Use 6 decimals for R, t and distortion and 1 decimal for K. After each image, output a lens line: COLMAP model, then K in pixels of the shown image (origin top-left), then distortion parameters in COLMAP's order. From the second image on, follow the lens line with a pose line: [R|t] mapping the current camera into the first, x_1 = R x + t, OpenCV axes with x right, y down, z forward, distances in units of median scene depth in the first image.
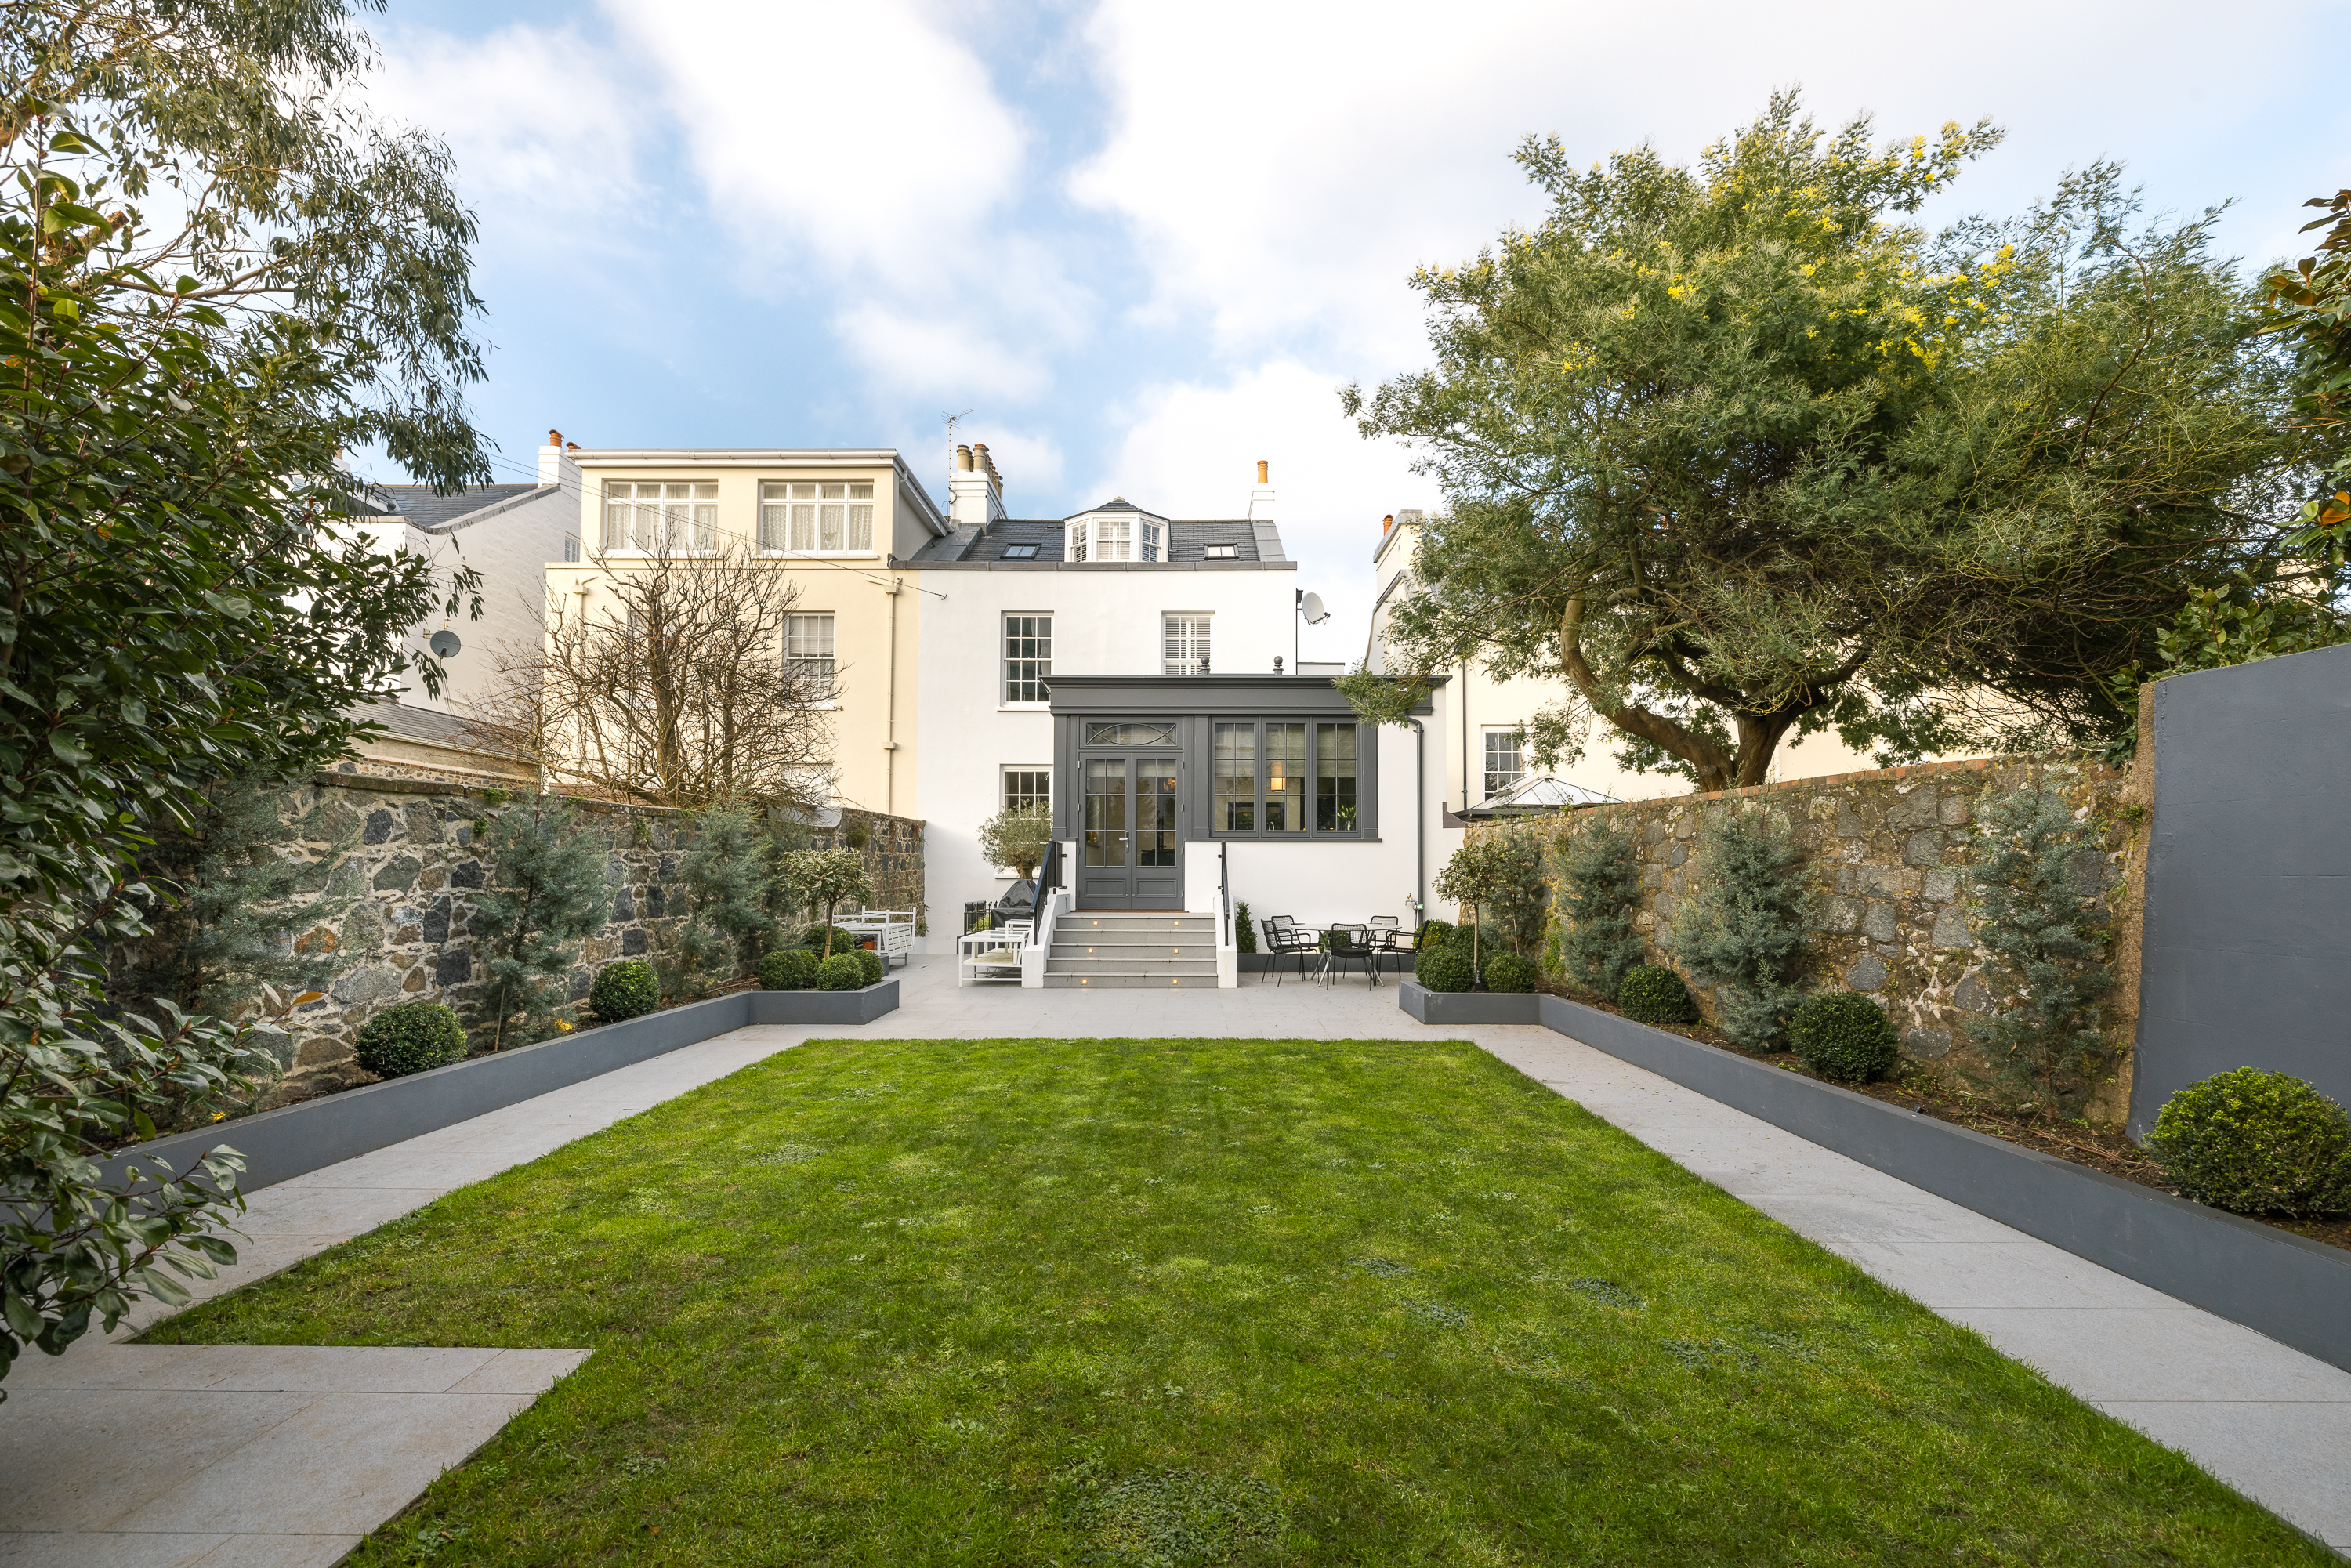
lens RADIAL K [[1028.9, 0, 1160.7], [0, 1028.9, 845.2], [0, 0, 1]] dist [-0.000176, -0.000013]
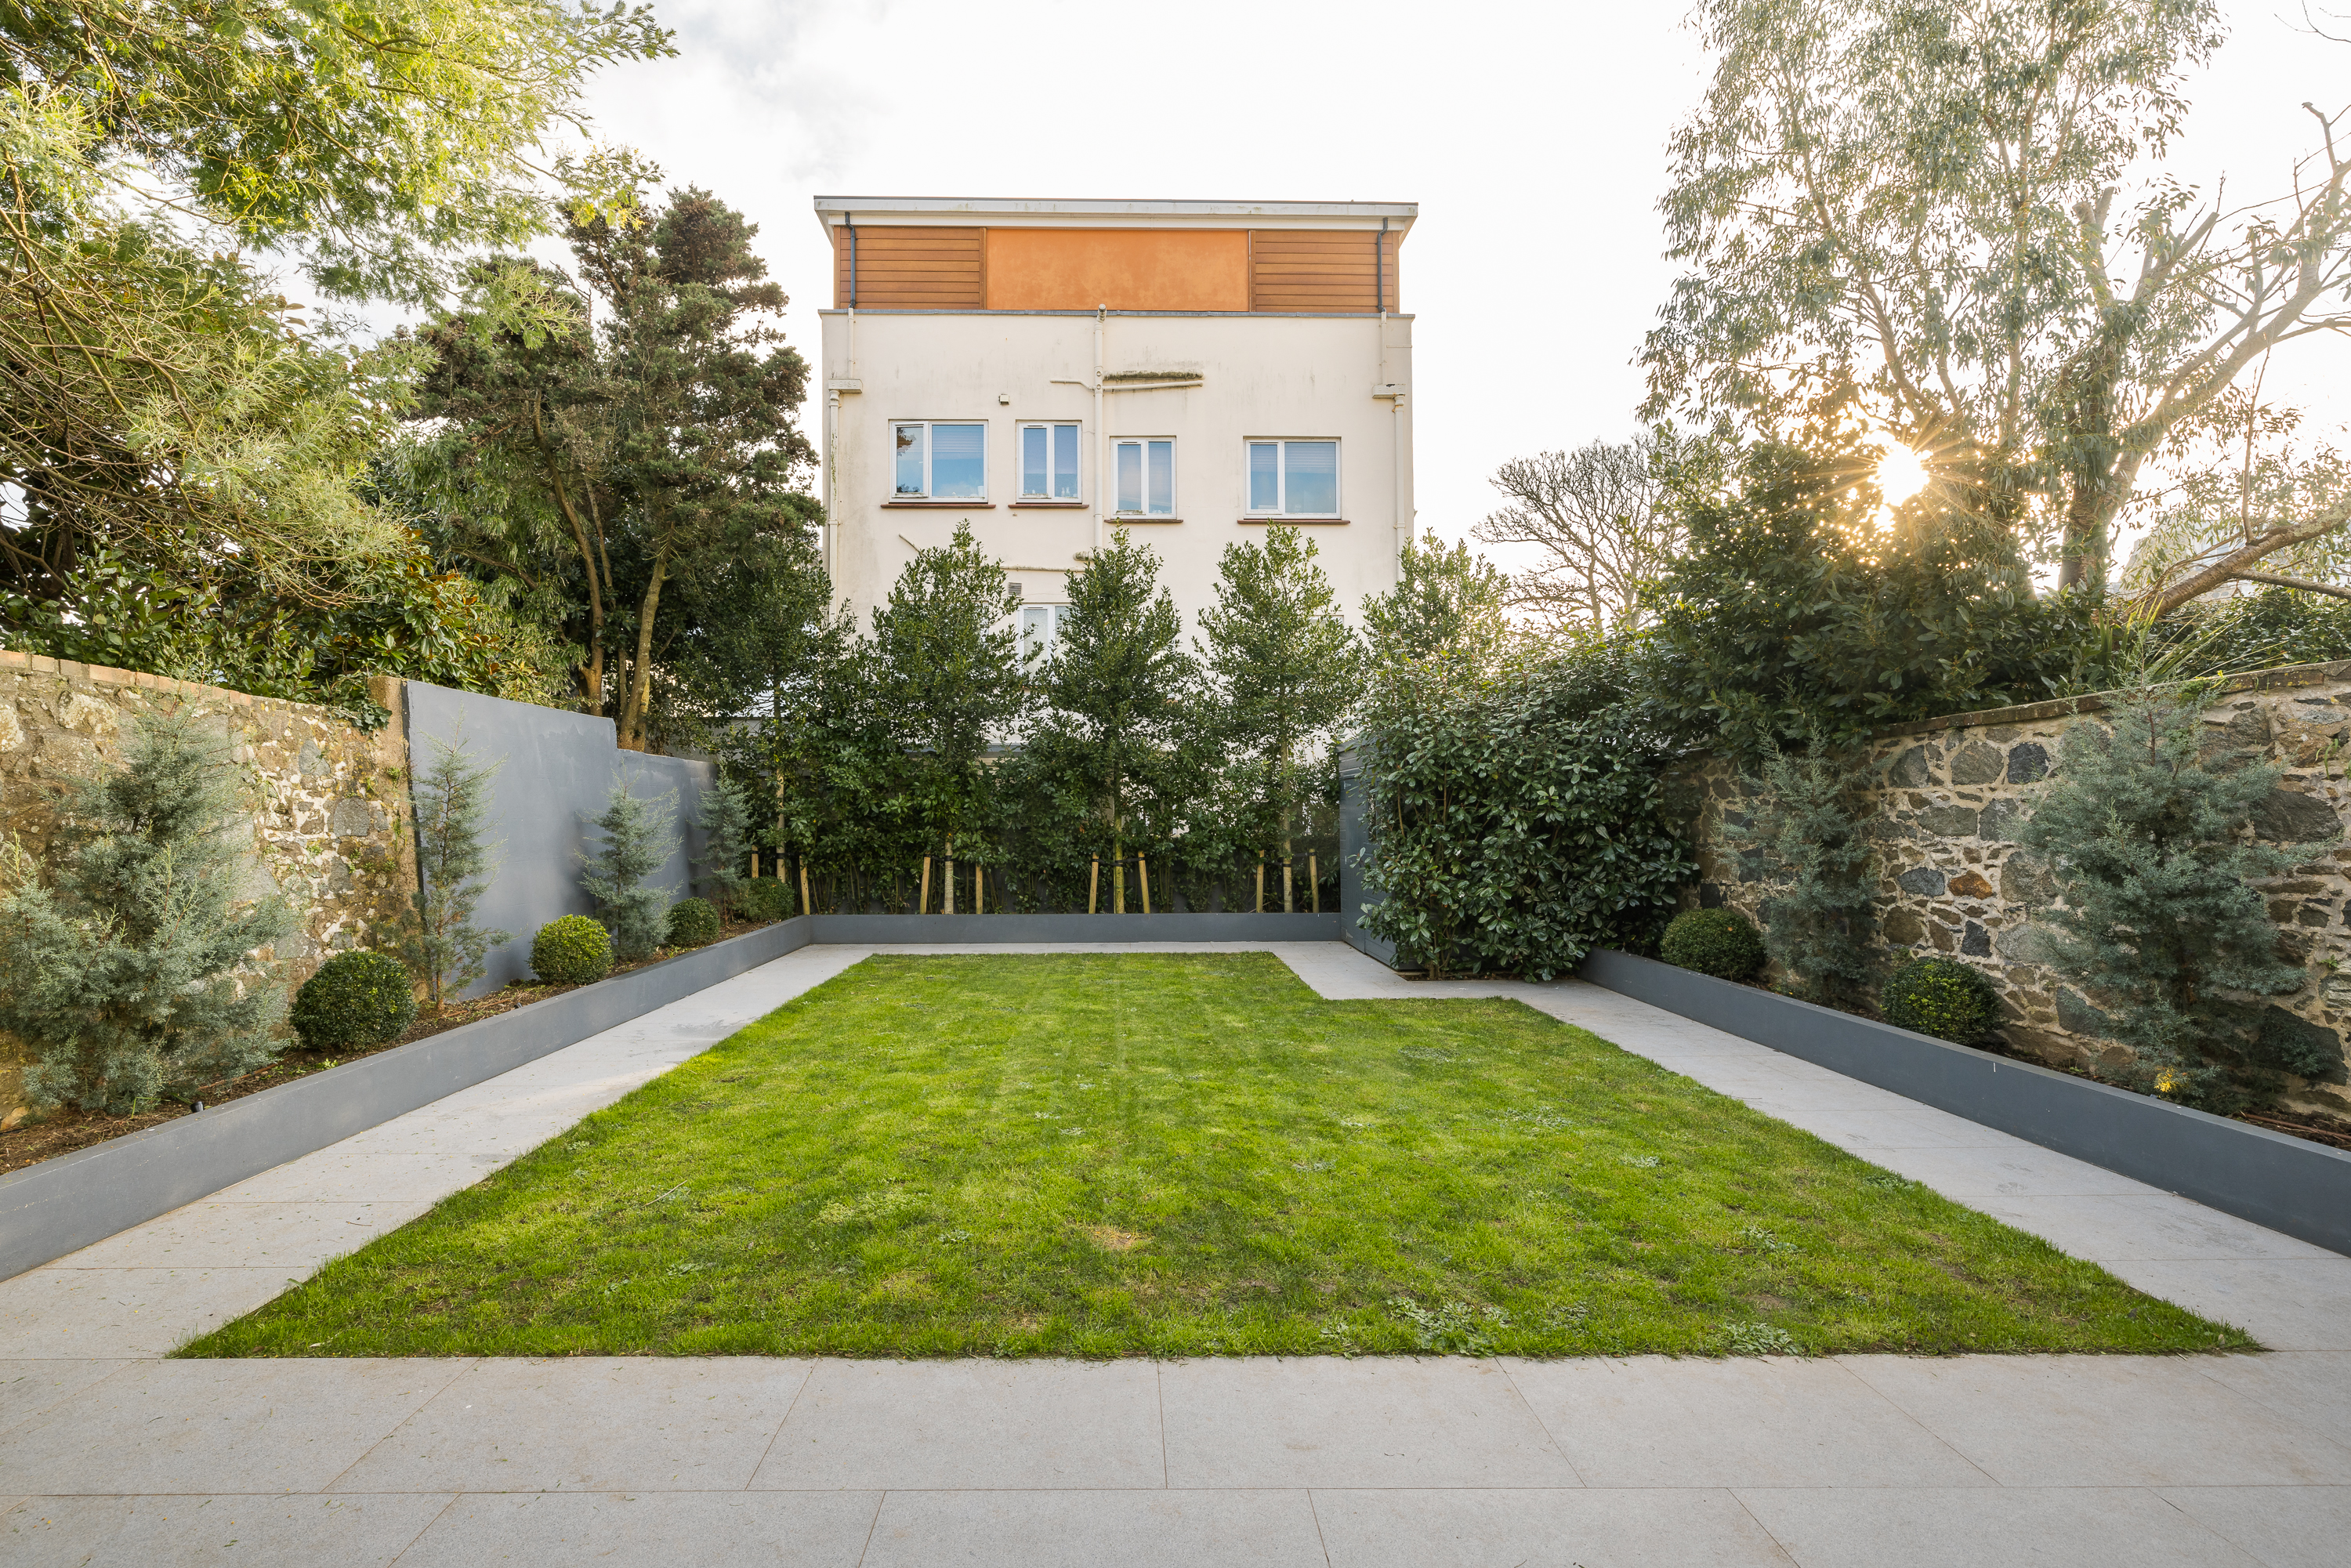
lens RADIAL K [[1028.9, 0, 1160.7], [0, 1028.9, 845.2], [0, 0, 1]] dist [-0.000176, -0.000013]
pose [[-0.997804, 0.002959, -0.066170, 0.008150], [0.003163, 0.999991, -0.002982, 0.023876], [0.066160, -0.003185, -0.997804, 0.838898]]
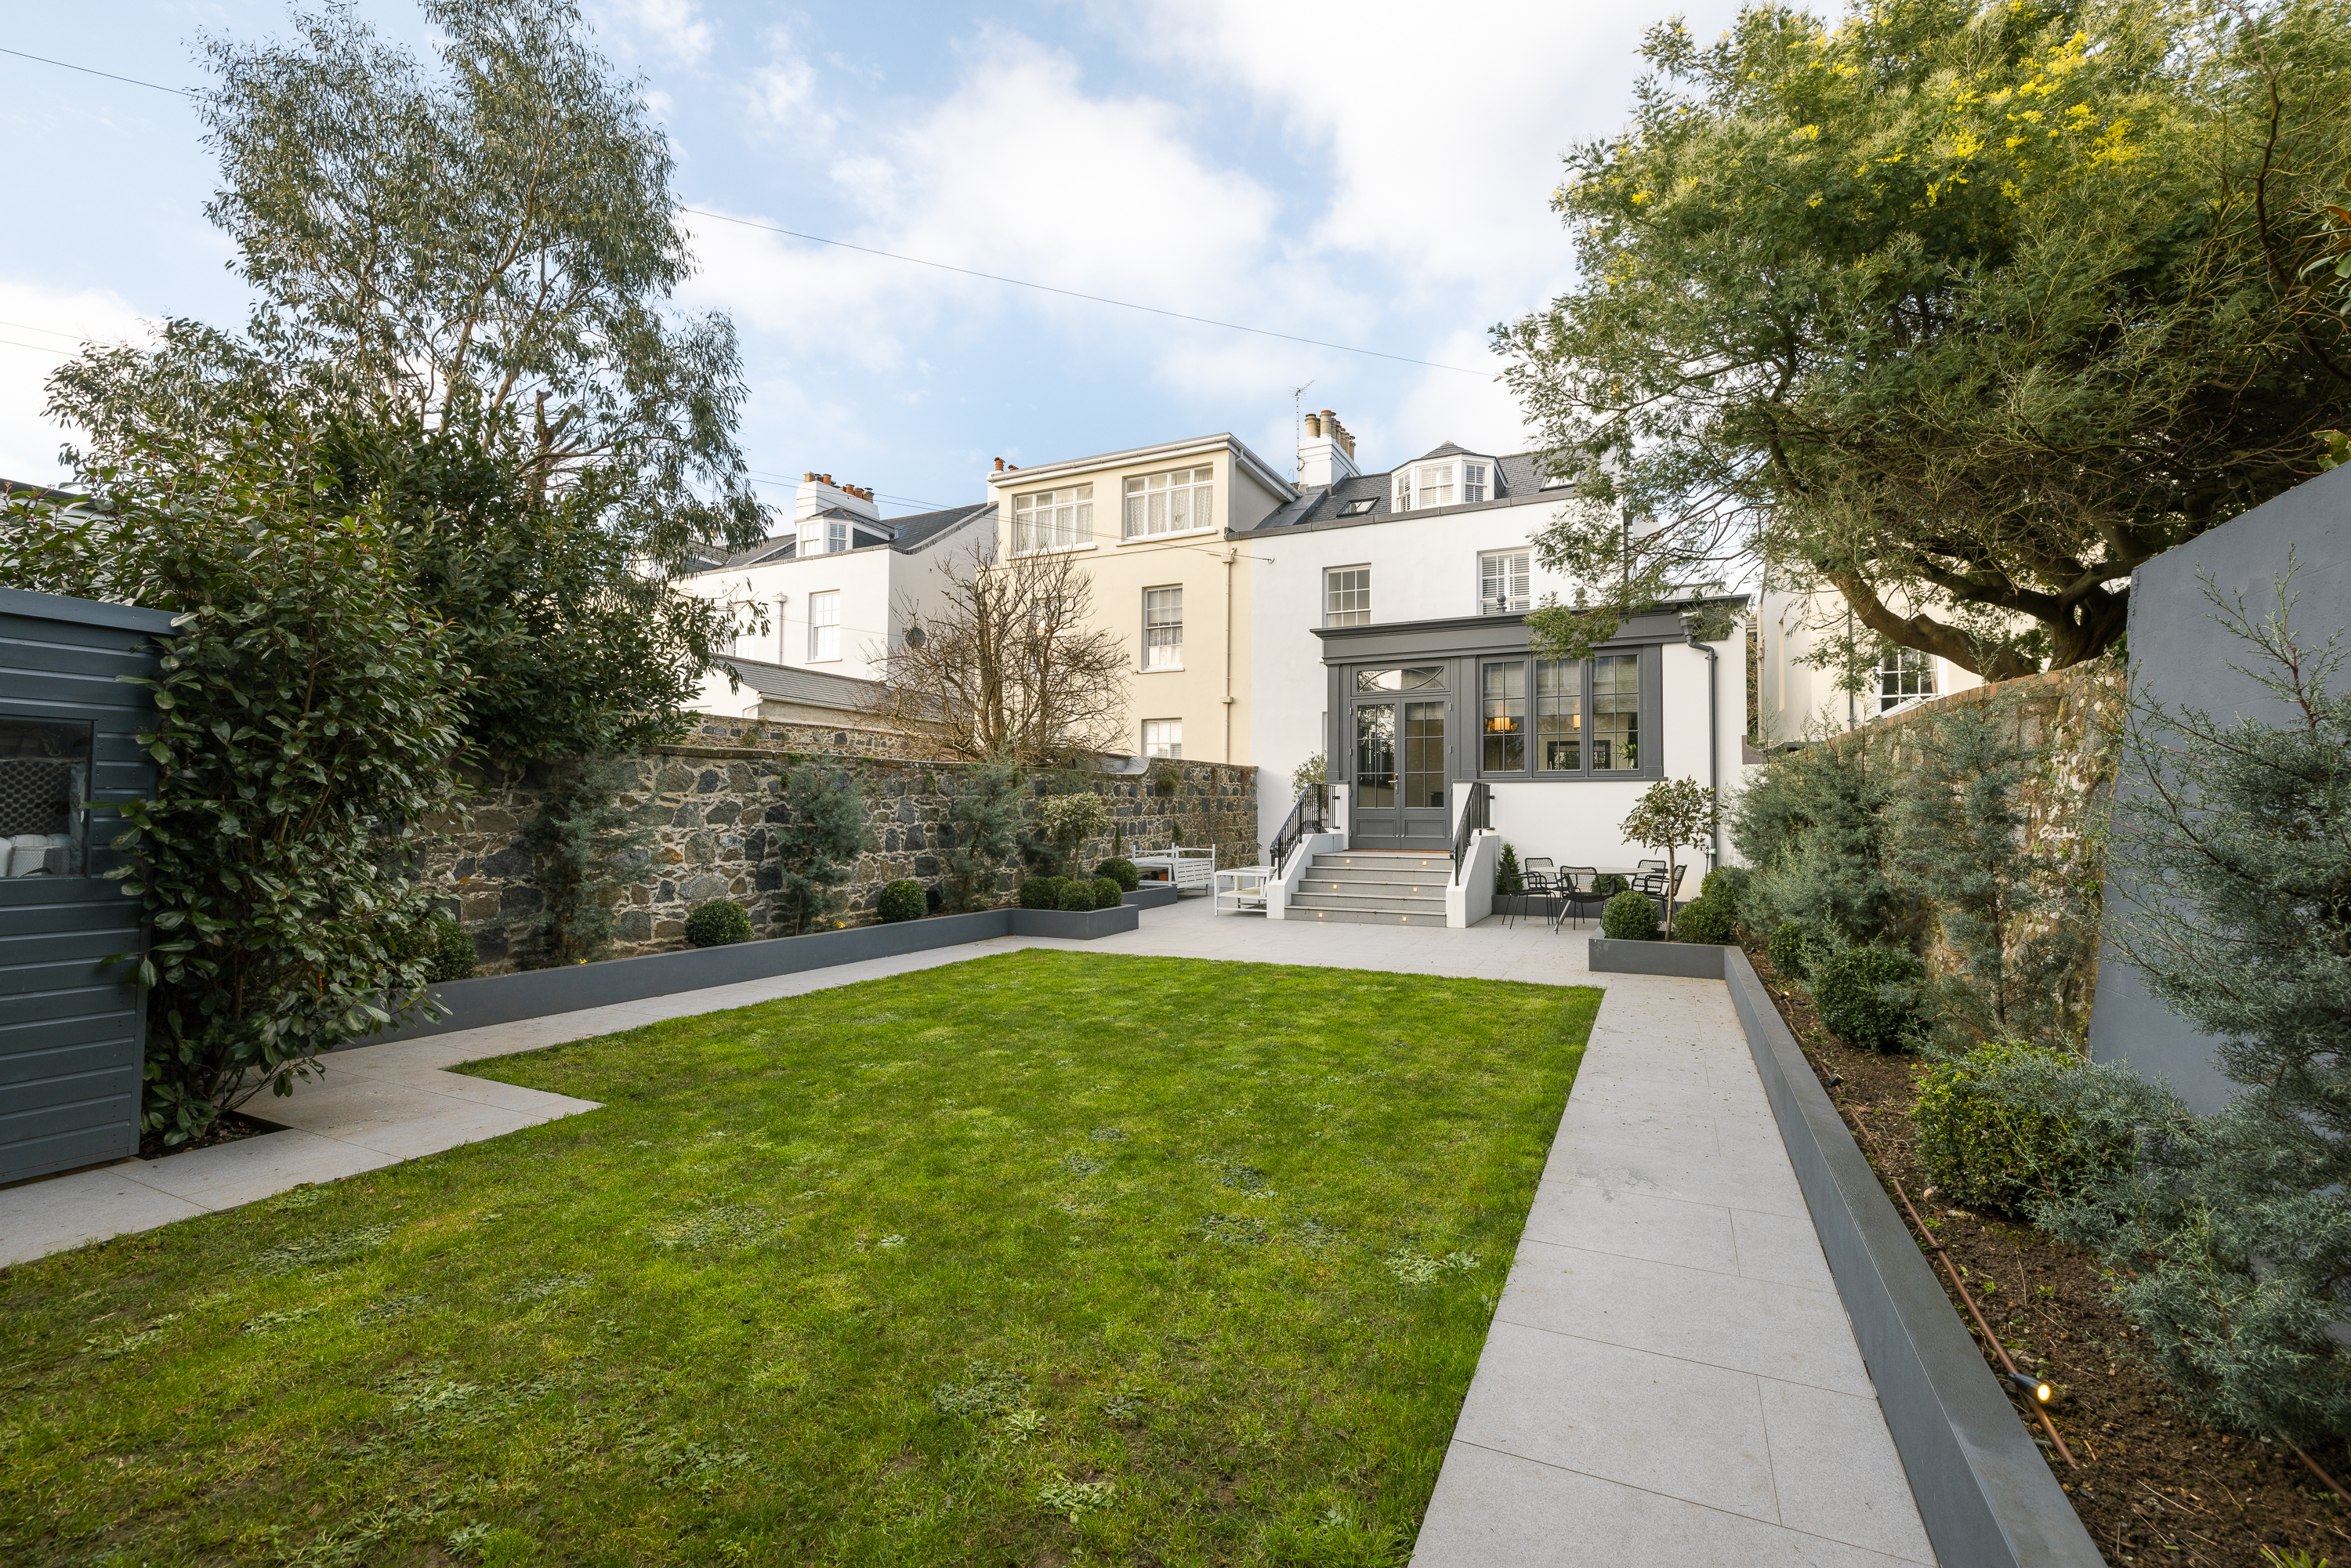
lens RADIAL K [[993.5, 0, 1149.3], [0, 993.5, 791.8], [0, 0, 1]] dist [-0.000887, -0.000029]
pose [[0.901846, -0.009382, -0.431957, 0.201014], [0.010822, 0.999941, 0.000877, 0.001253], [0.431923, -0.005466, 0.901894, -0.008601]]
